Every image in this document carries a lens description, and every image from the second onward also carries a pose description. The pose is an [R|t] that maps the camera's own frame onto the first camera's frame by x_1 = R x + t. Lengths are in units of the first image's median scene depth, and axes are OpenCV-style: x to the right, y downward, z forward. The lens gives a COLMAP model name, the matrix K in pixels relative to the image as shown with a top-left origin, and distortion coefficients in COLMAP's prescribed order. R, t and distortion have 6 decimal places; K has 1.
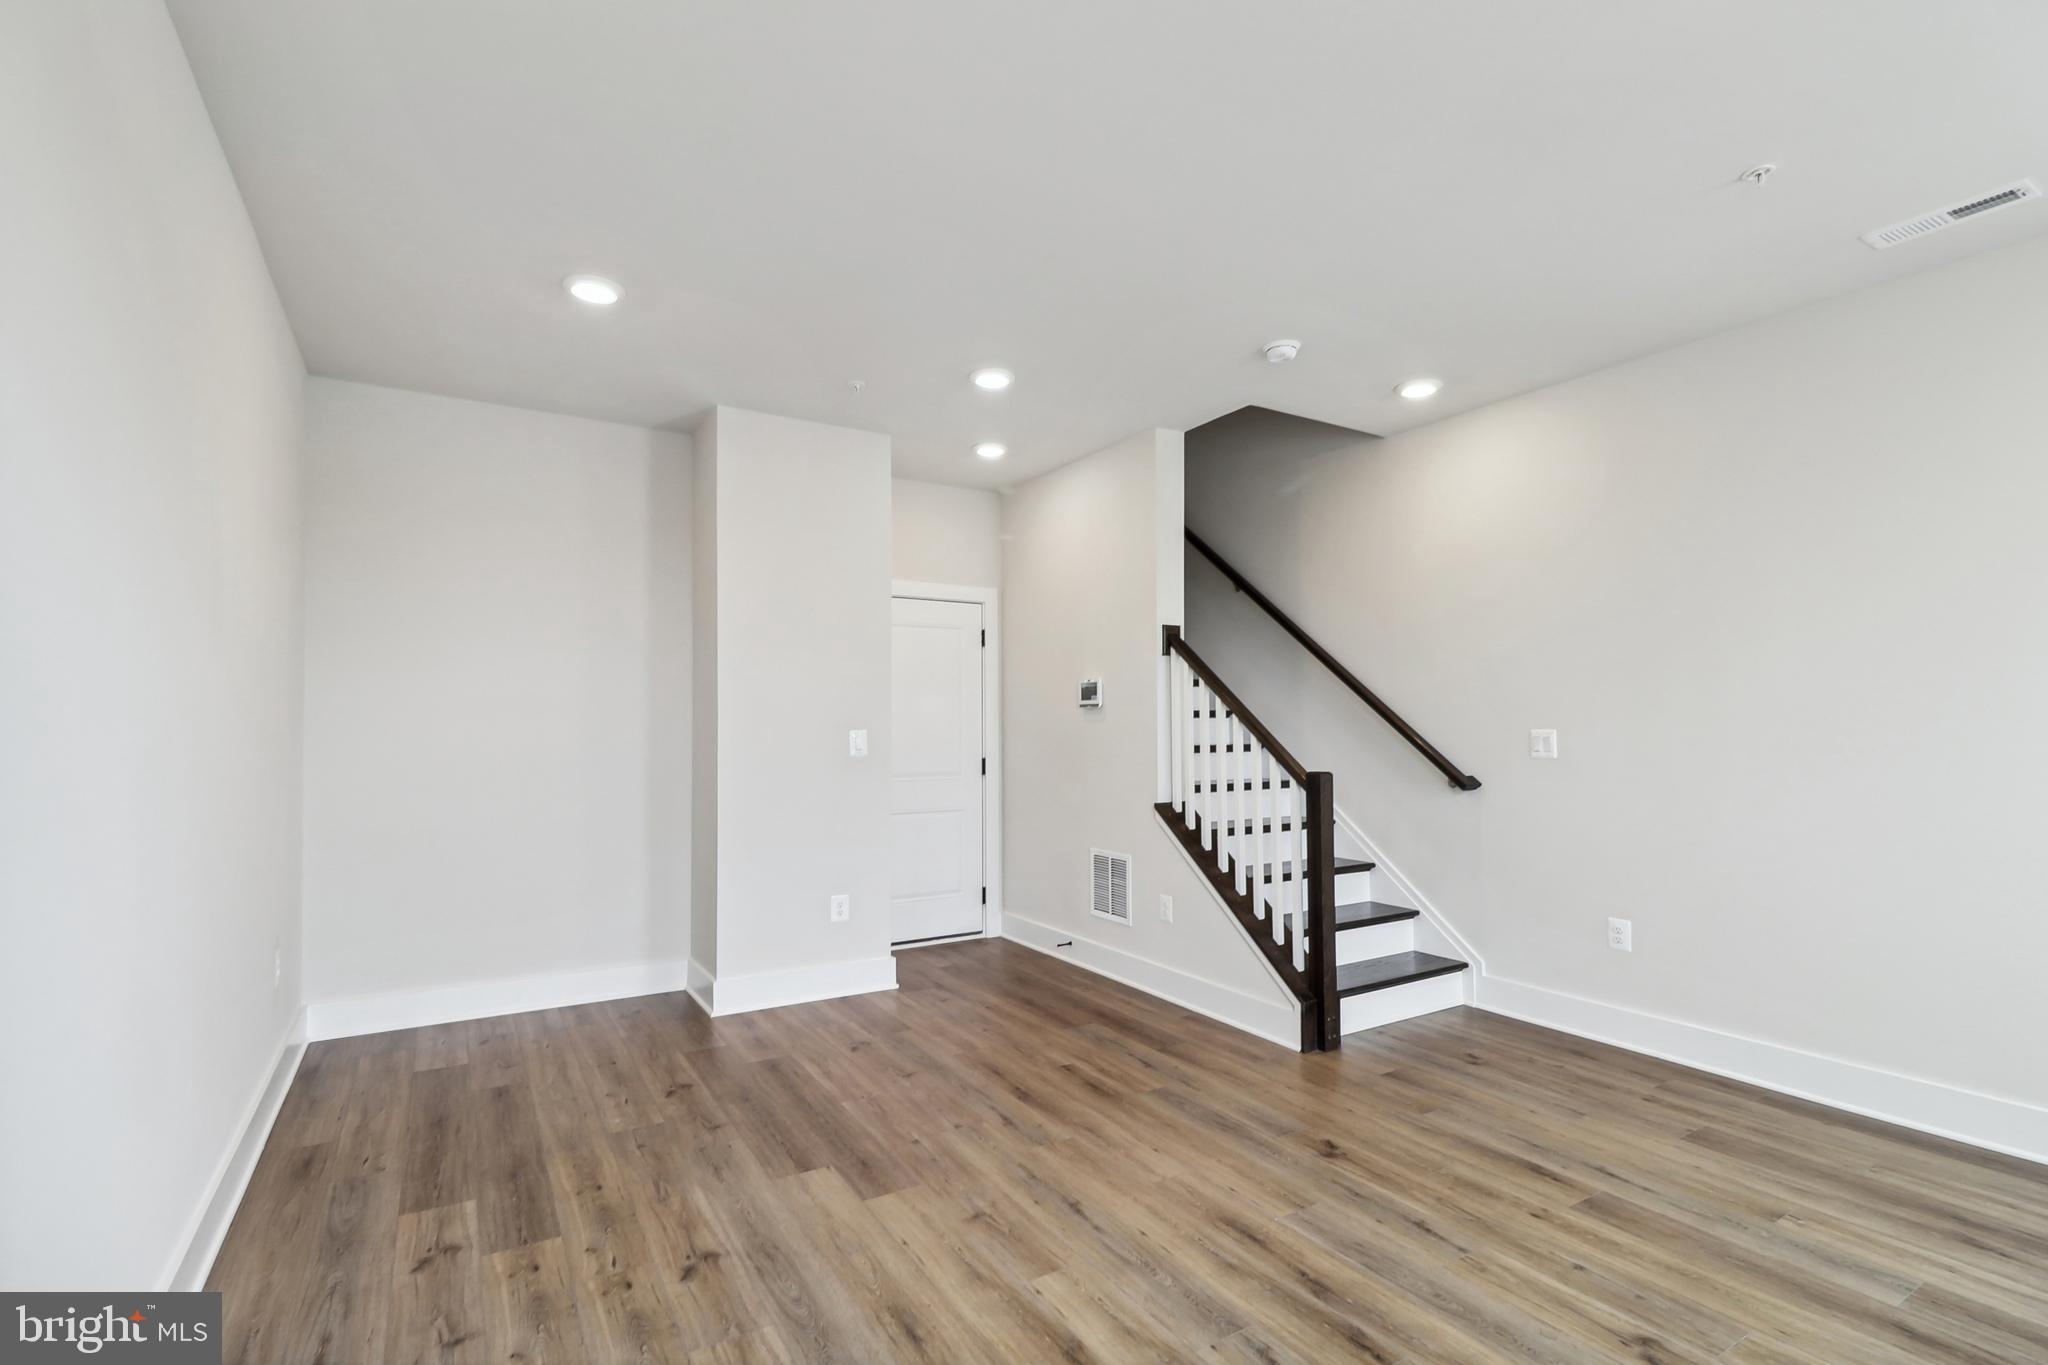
lens RADIAL K [[937.8, 0, 1031.4], [0, 937.8, 699.9], [0, 0, 1]] dist [-0.002890, -0.000618]
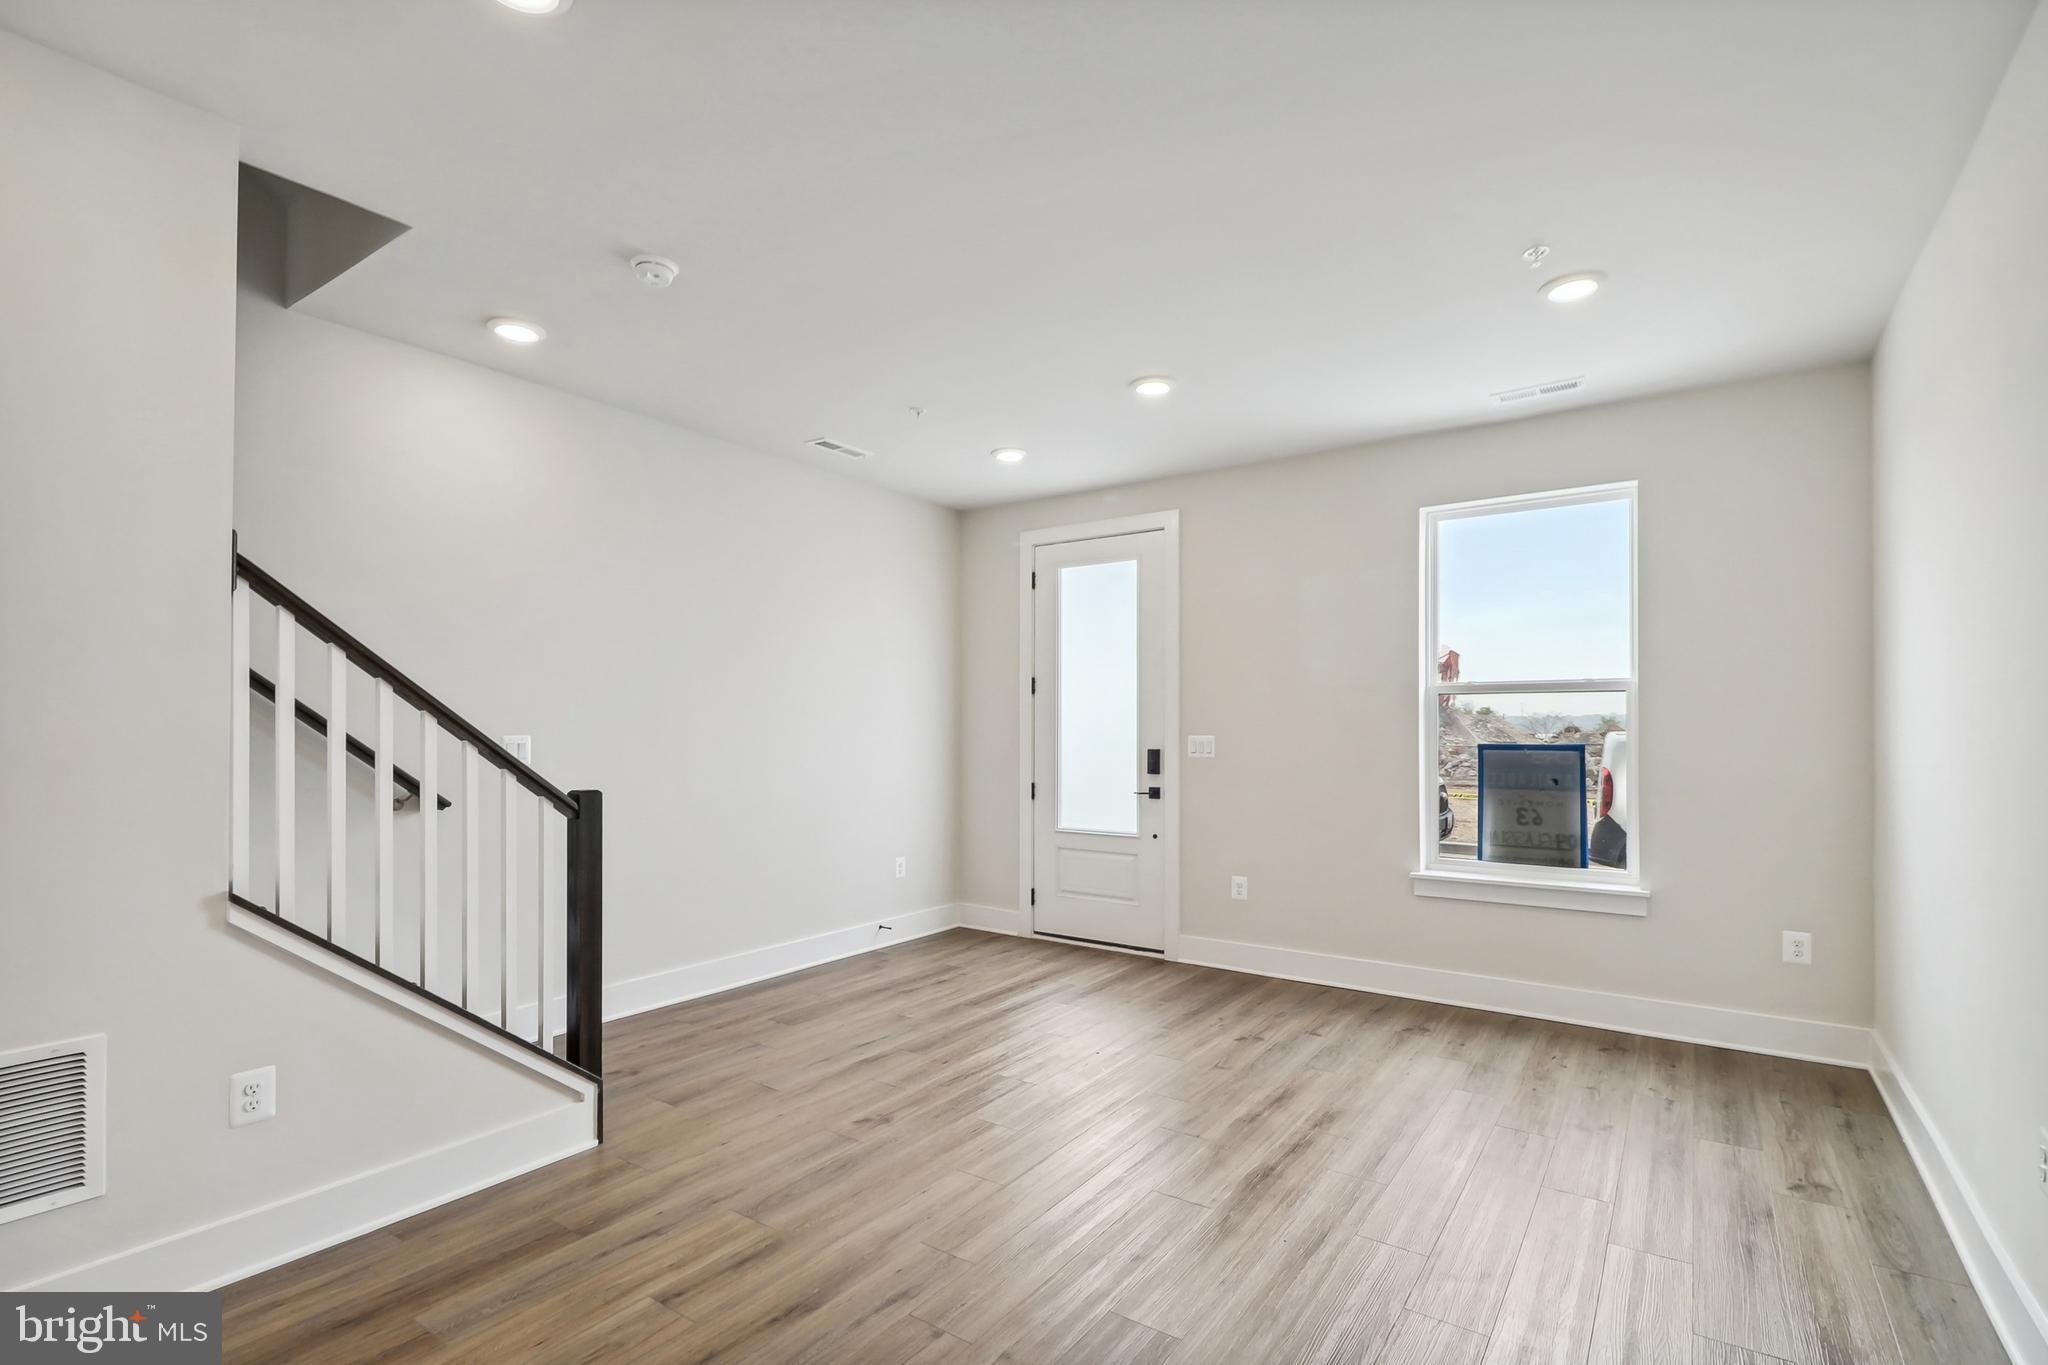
lens RADIAL K [[937.8, 0, 1026.3], [0, 937.8, 731.1], [0, 0, 1]] dist [-0.002890, -0.000618]
pose [[-0.398318, -0.002109, 0.917245, -0.654025], [-0.024762, 0.999658, -0.008455, 0.027028], [-0.916913, -0.026080, -0.398234, 1.115767]]
